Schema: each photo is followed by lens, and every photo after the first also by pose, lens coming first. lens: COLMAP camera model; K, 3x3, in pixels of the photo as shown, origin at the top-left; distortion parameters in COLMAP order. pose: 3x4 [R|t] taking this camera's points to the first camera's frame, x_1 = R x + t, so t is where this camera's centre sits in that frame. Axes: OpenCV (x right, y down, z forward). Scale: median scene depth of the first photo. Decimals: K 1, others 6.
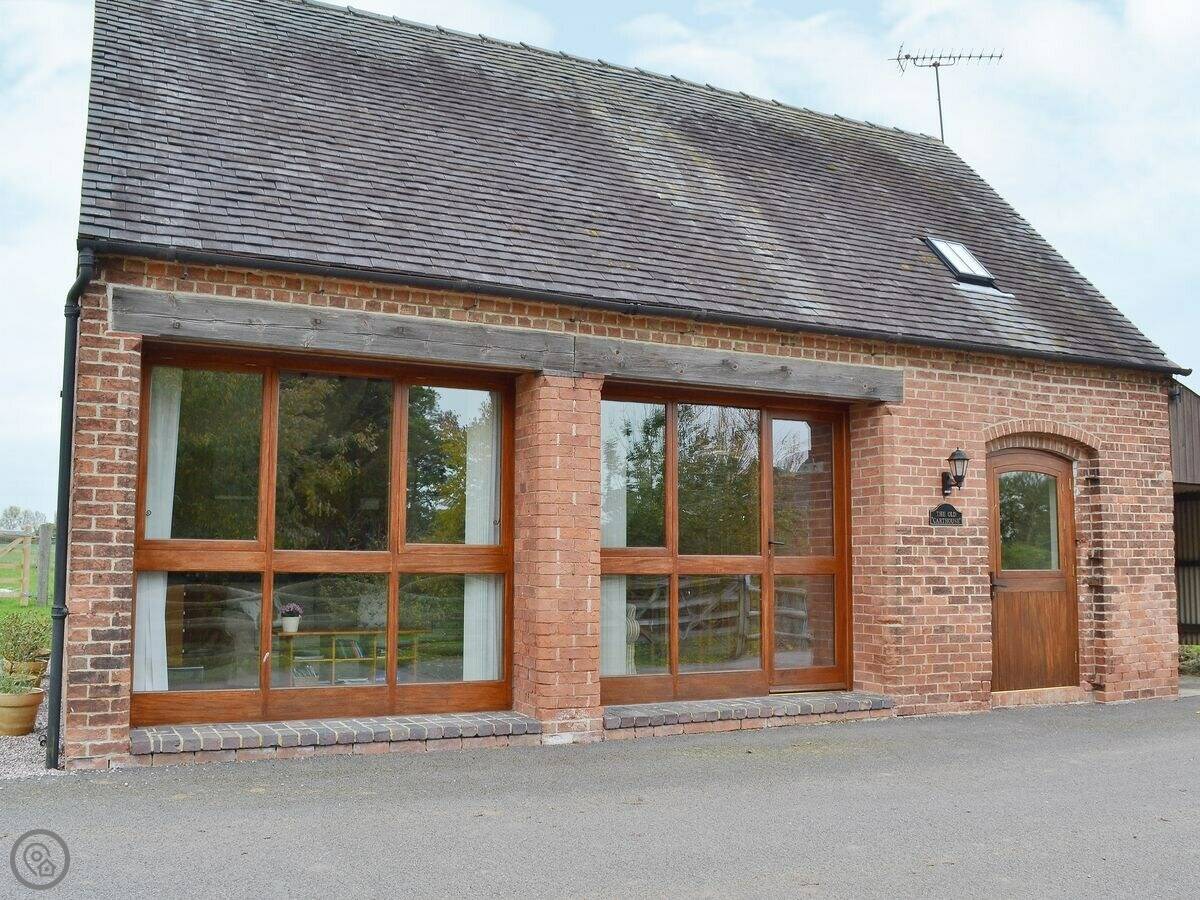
lens RADIAL K [[1119.6, 0, 600.0], [0, 1119.6, 450.0], [0, 0, 1]] dist [-0.089132, -0.008349]
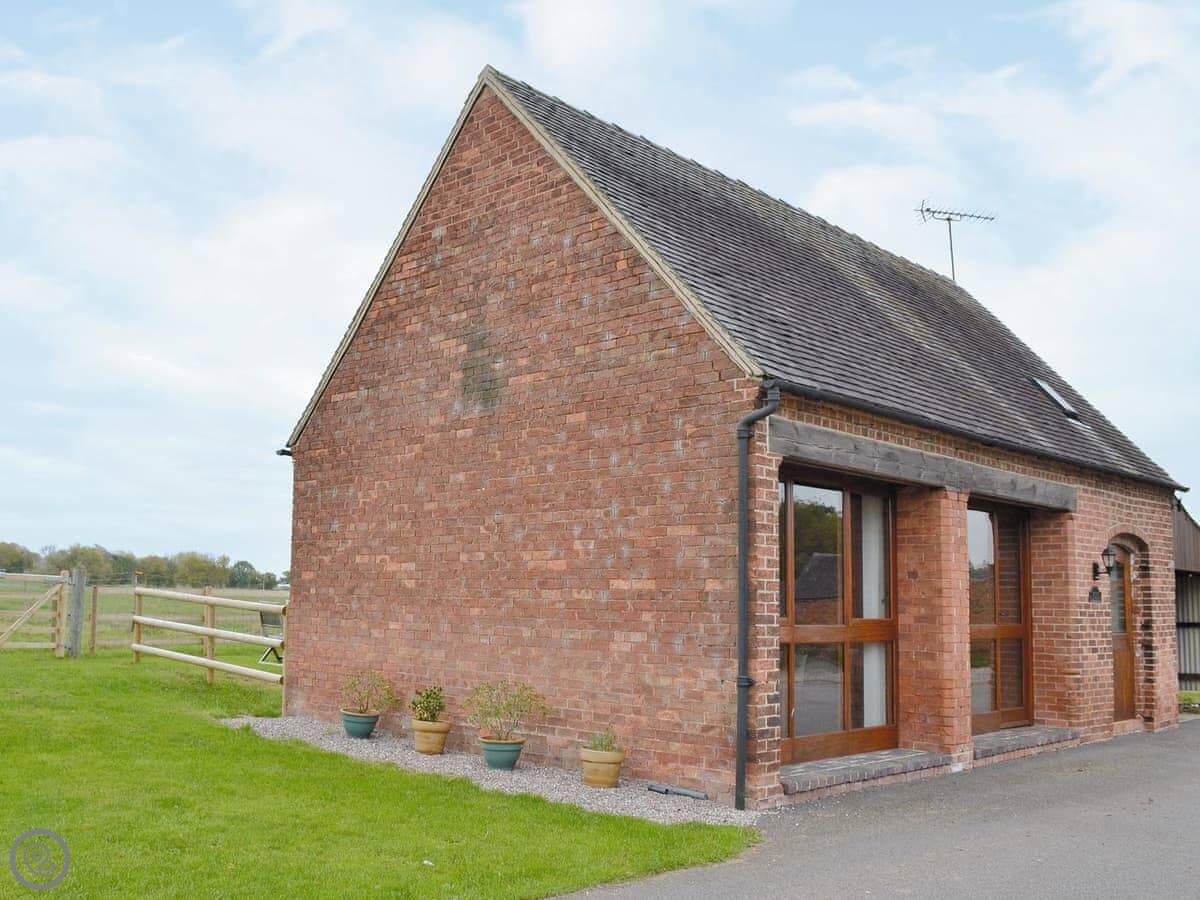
lens RADIAL K [[1119.6, 0, 600.0], [0, 1119.6, 450.0], [0, 0, 1]] dist [-0.089132, -0.008349]
pose [[0.948365, 0.060480, 0.311363, -0.719675], [-0.051148, 0.997966, -0.038058, -0.037387], [-0.313031, 0.020167, 0.949529, -0.095778]]
